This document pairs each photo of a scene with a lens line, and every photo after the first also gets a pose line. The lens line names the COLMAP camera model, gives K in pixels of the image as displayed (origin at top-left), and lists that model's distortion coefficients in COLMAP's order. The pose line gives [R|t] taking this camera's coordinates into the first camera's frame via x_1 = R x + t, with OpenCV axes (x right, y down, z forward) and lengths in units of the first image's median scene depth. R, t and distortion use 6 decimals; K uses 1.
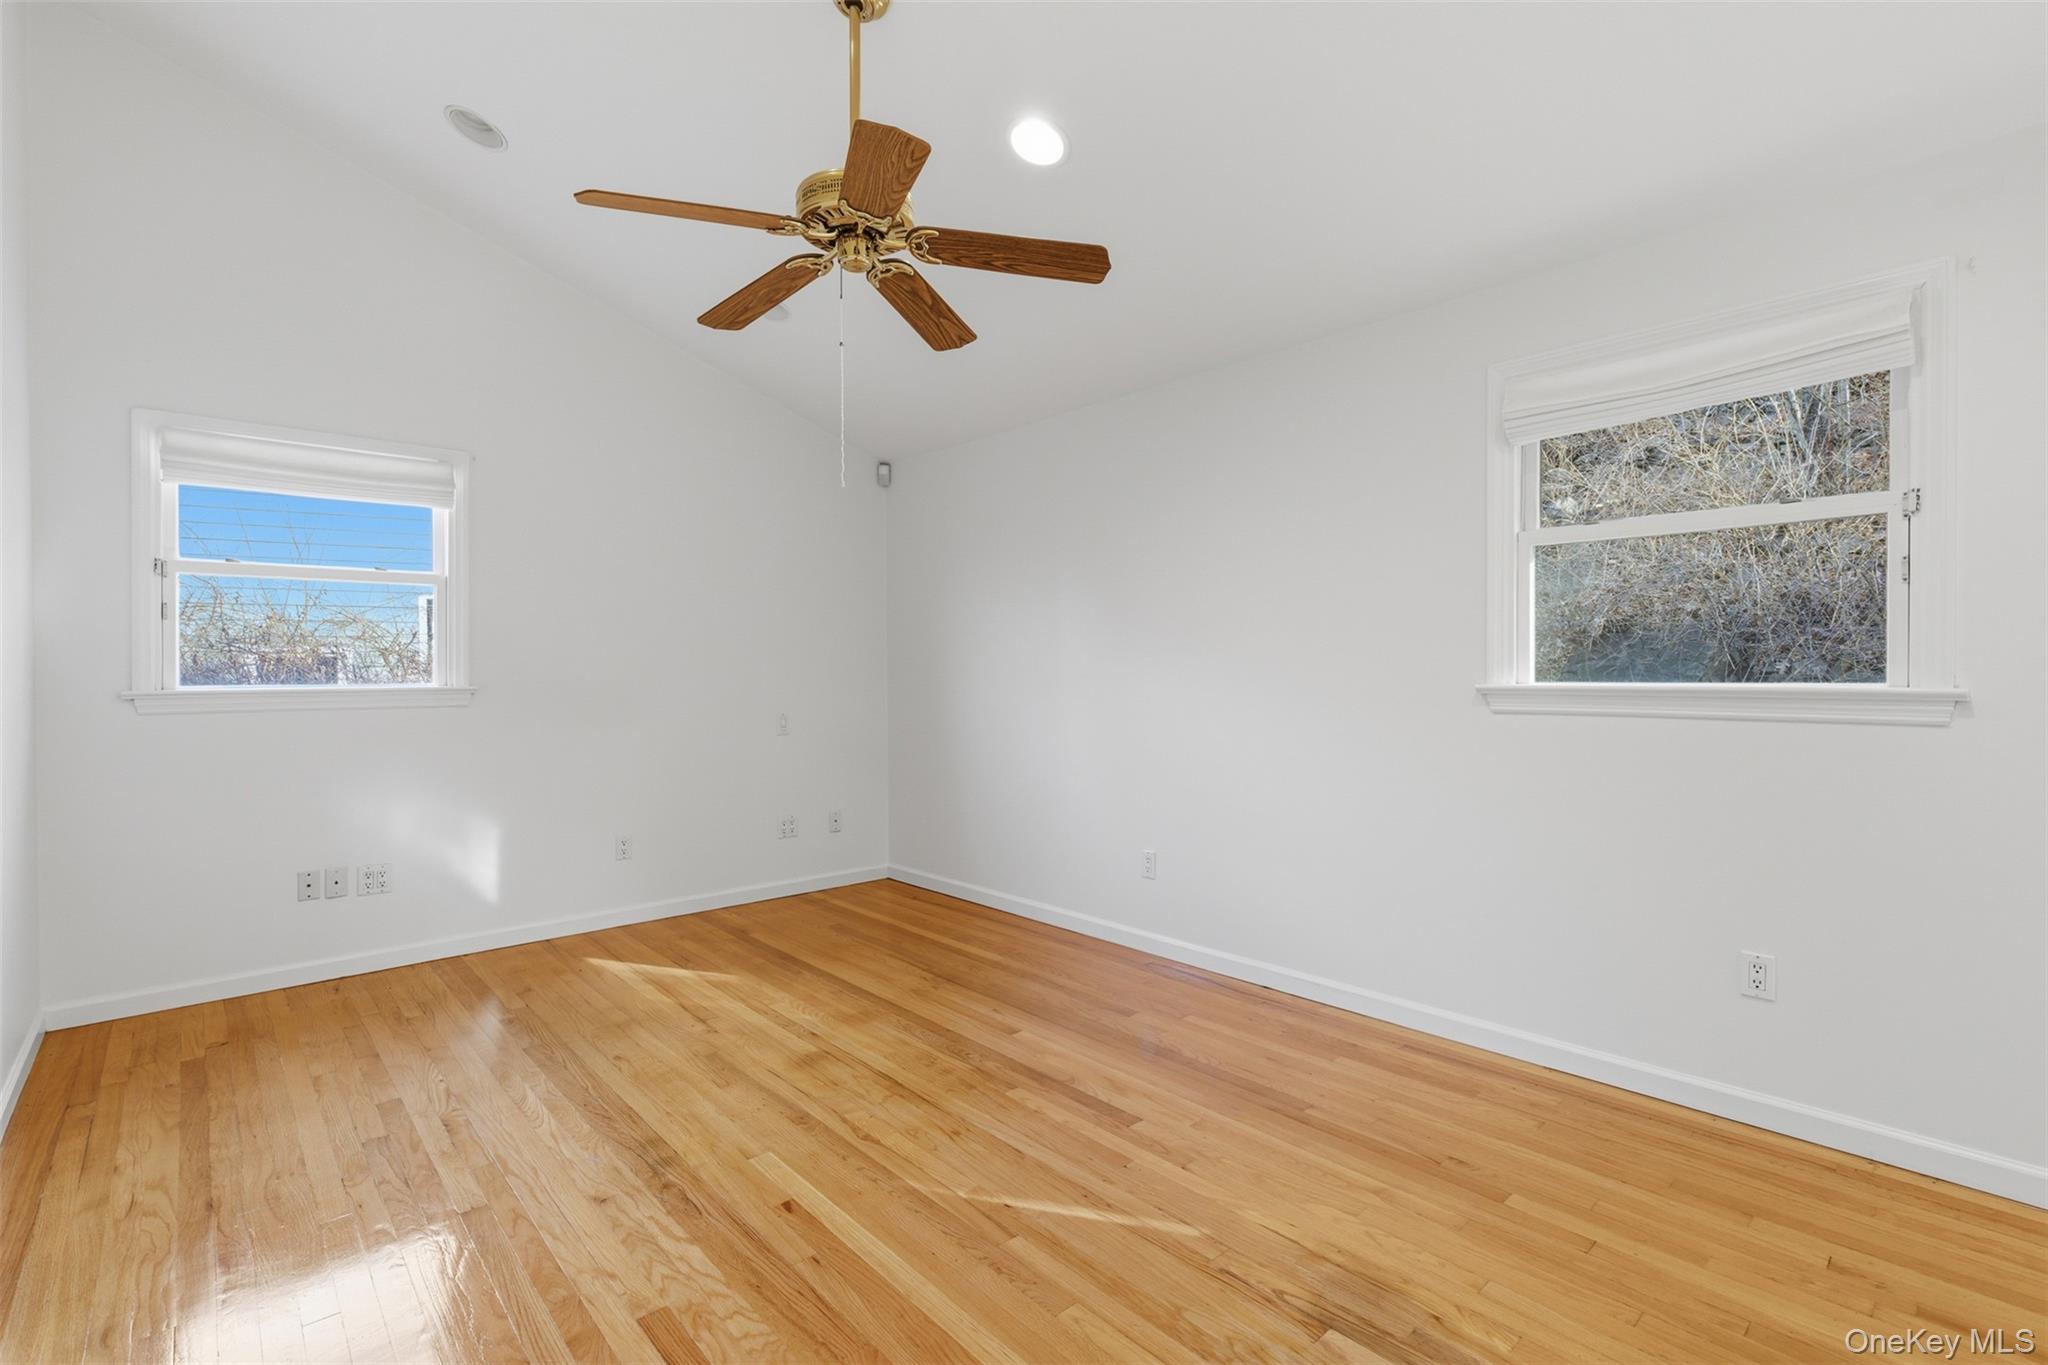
lens RADIAL K [[920.3, 0, 1030.0], [0, 920.3, 679.5], [0, 0, 1]] dist [-0.000775, 0.000100]
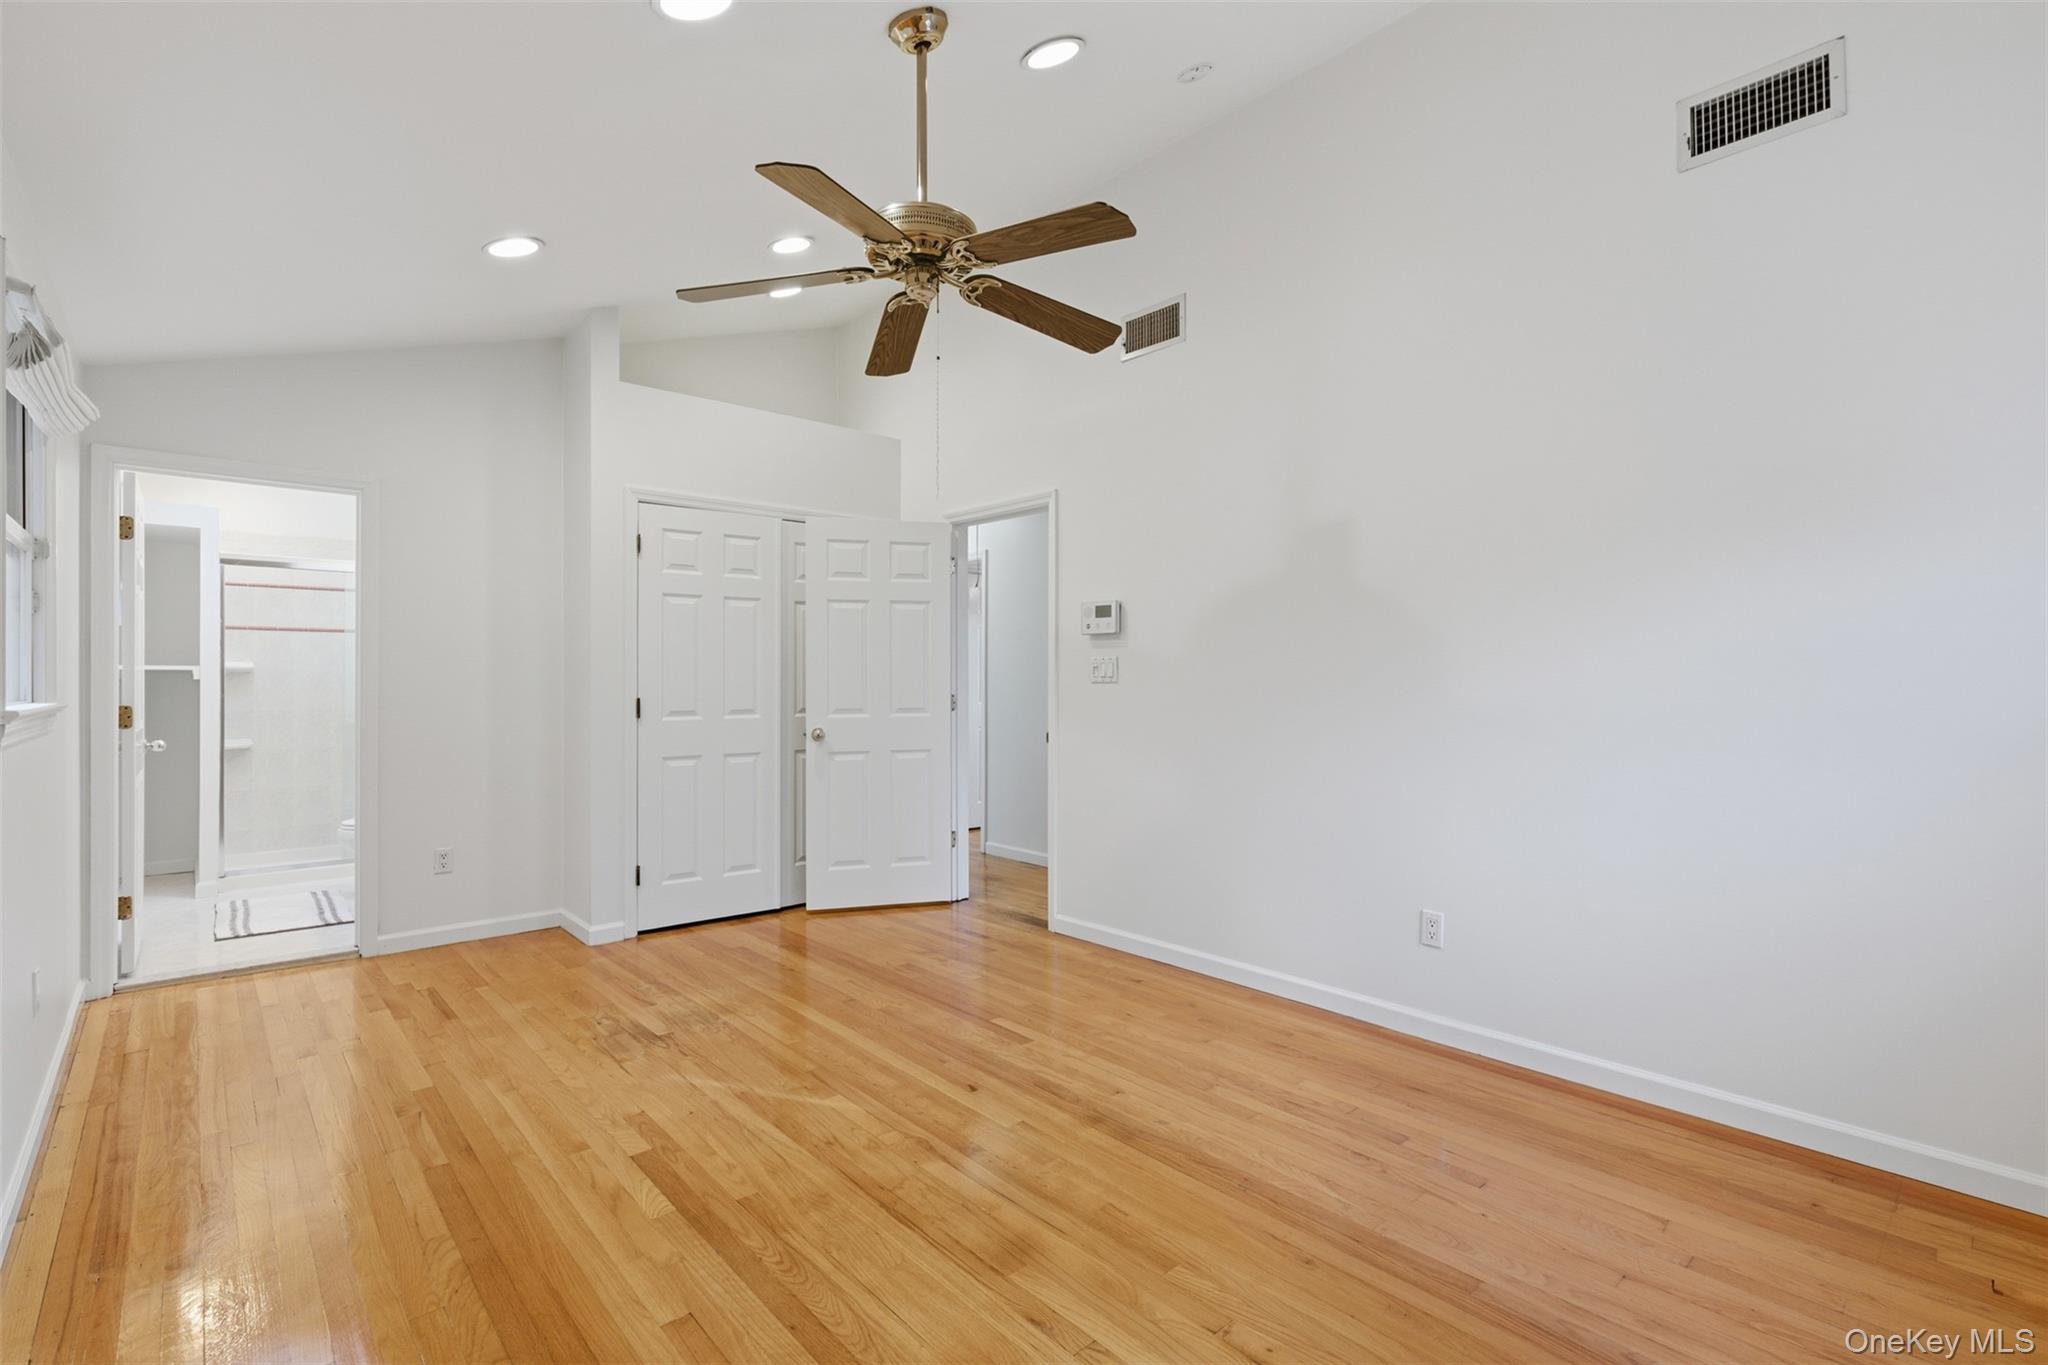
lens RADIAL K [[920.3, 0, 1030.0], [0, 920.3, 679.5], [0, 0, 1]] dist [-0.000775, 0.000100]
pose [[-0.999977, 0.006667, -0.000783, -0.308093], [0.006659, 0.999926, 0.010201, -0.022914], [0.000851, 0.010195, -0.999948, 2.040716]]
